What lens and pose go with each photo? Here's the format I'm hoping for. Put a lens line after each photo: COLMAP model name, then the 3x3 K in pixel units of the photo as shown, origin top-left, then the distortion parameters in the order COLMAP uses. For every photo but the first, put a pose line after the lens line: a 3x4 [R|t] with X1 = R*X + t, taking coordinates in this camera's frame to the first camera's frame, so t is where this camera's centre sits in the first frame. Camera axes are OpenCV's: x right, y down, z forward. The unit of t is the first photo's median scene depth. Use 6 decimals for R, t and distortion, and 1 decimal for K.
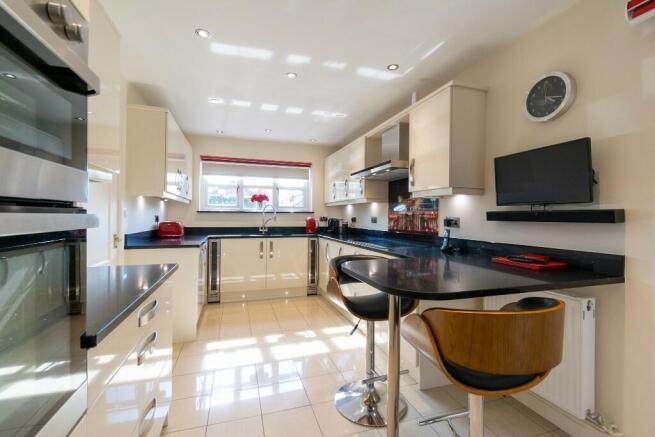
lens RADIAL K [[289.3, 0, 327.5], [0, 289.3, 218.5], [0, 0, 1]] dist [0.001802, -0.000119]
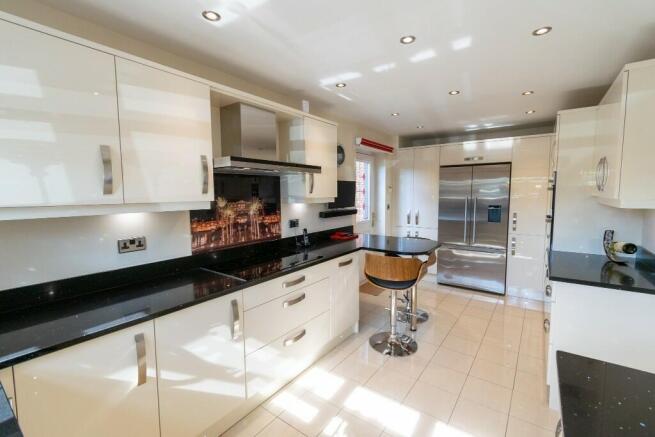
lens RADIAL K [[289.3, 0, 327.5], [0, 289.3, 218.5], [0, 0, 1]] dist [0.001802, -0.000119]
pose [[-0.587640, -0.078037, 0.805351, -0.434120], [0.009387, 0.994614, 0.103225, -0.091250], [-0.809068, 0.068219, -0.583742, 1.131159]]
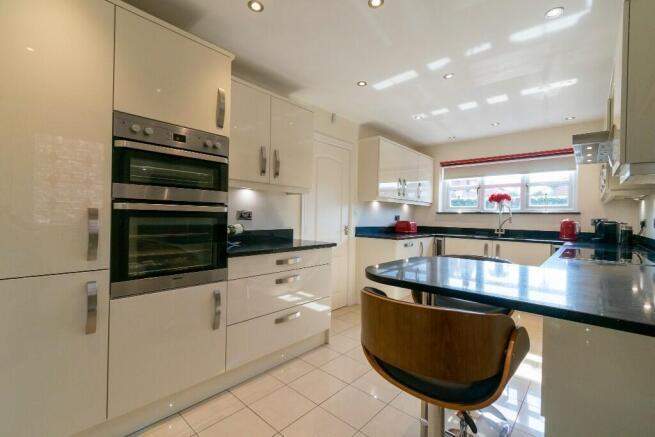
lens RADIAL K [[289.3, 0, 327.5], [0, 289.3, 218.5], [0, 0, 1]] dist [0.001802, -0.000119]
pose [[0.498366, 0.008617, -0.866924, 0.385164], [-0.023294, 0.999723, -0.003454, 0.014829], [0.866654, 0.021916, 0.498429, 0.088403]]
